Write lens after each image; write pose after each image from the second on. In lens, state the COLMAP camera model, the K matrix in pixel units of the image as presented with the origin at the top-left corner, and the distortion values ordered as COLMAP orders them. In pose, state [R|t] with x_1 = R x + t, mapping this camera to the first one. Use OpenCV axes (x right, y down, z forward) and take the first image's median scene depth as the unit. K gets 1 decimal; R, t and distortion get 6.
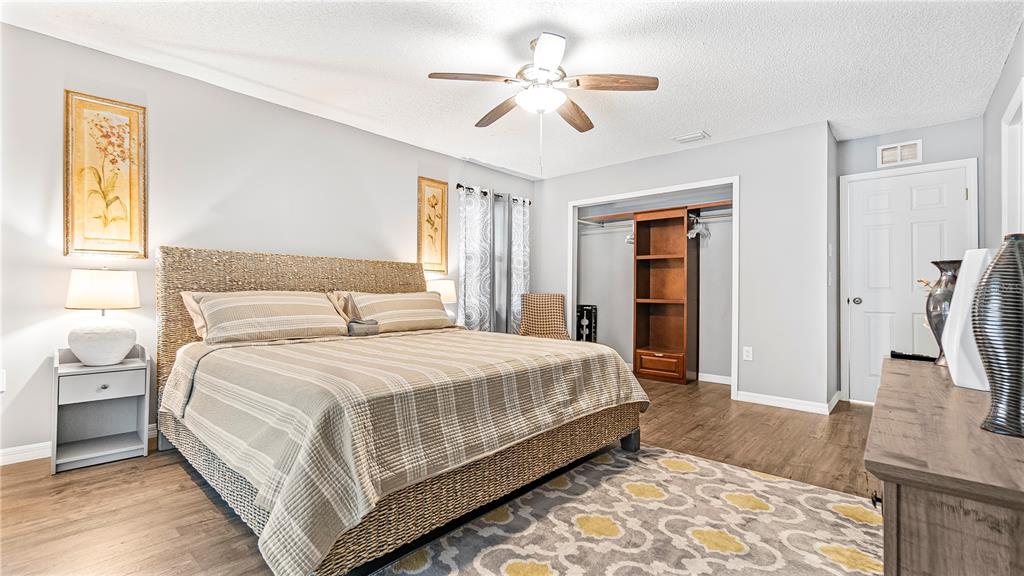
lens RADIAL K [[452.6, 0, 511.3], [0, 452.6, 283.5], [0, 0, 1]] dist [0.009987, -0.000028]
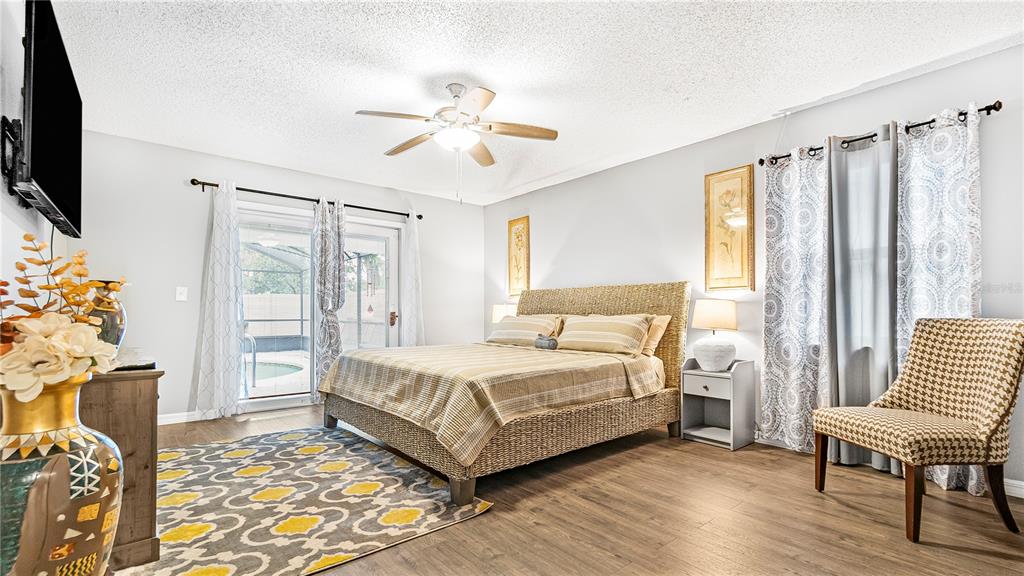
lens RADIAL K [[456.7, 0, 511.8], [0, 456.7, 314.4], [0, 0, 1]] dist [0.002311, -0.000383]
pose [[-0.144915, -0.005386, -0.989429, 1.244173], [0.016302, 0.999836, -0.007830, 0.037156], [0.989310, -0.017264, -0.144803, 1.401930]]
